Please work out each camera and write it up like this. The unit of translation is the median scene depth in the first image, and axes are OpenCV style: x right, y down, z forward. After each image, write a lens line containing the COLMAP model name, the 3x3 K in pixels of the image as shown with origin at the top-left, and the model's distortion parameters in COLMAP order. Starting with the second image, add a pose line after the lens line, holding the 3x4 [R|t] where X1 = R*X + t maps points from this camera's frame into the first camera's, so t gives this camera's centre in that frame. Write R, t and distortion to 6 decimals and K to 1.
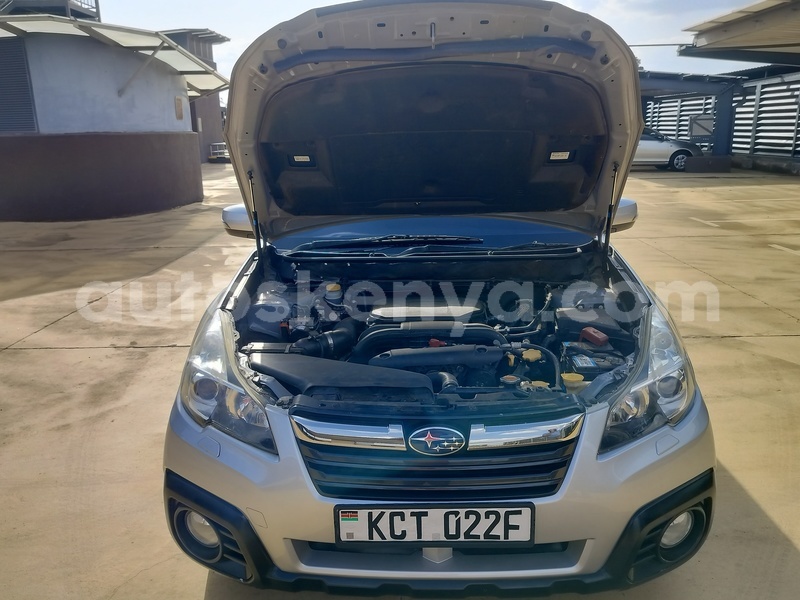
lens RADIAL K [[651.4, 0, 403.3], [0, 651.4, 299.7], [0, 0, 1]] dist [0.059098, -0.078813]
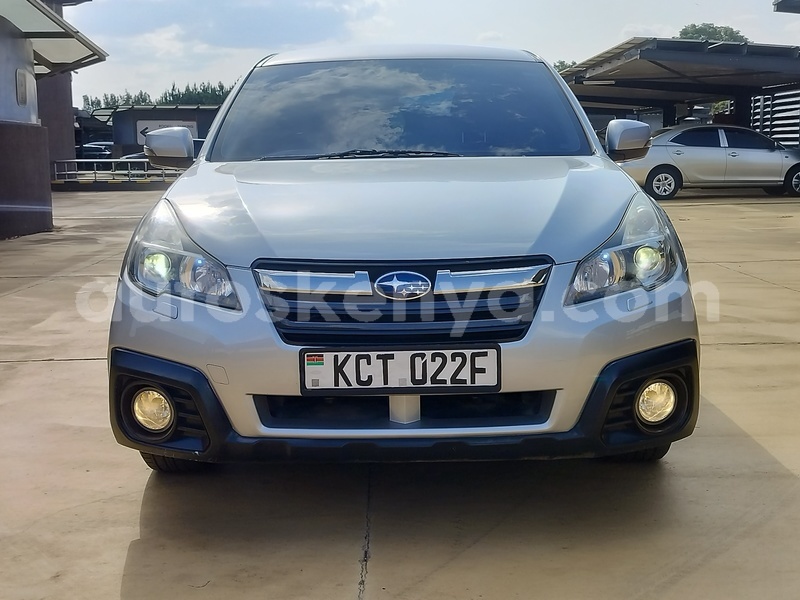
lens RADIAL K [[1102.5, 0, 400.0], [0, 1102.5, 300.0], [0, 0, 1]] dist [0.197405, -0.630472]
pose [[0.999607, 0.000076, 0.028037, -0.000487], [0.003353, 0.992492, -0.122262, 0.390242], [-0.027836, 0.122308, 0.992102, -0.591198]]
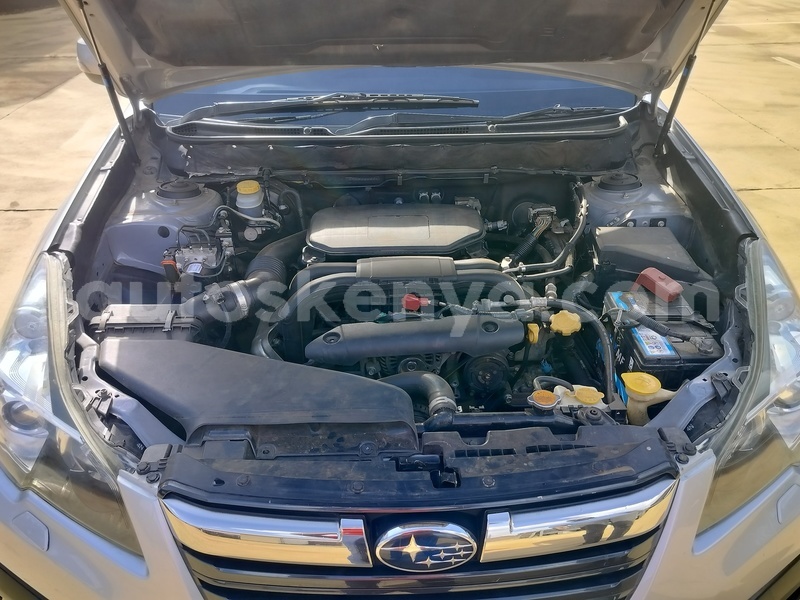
lens RADIAL K [[651.4, 0, 403.3], [0, 651.4, 299.7], [0, 0, 1]] dist [0.059098, -0.078813]
pose [[0.997566, -0.021985, 0.066175, -0.001051], [0.001812, 0.956851, 0.290574, -0.134225], [-0.069707, -0.289747, 0.954562, 0.461159]]
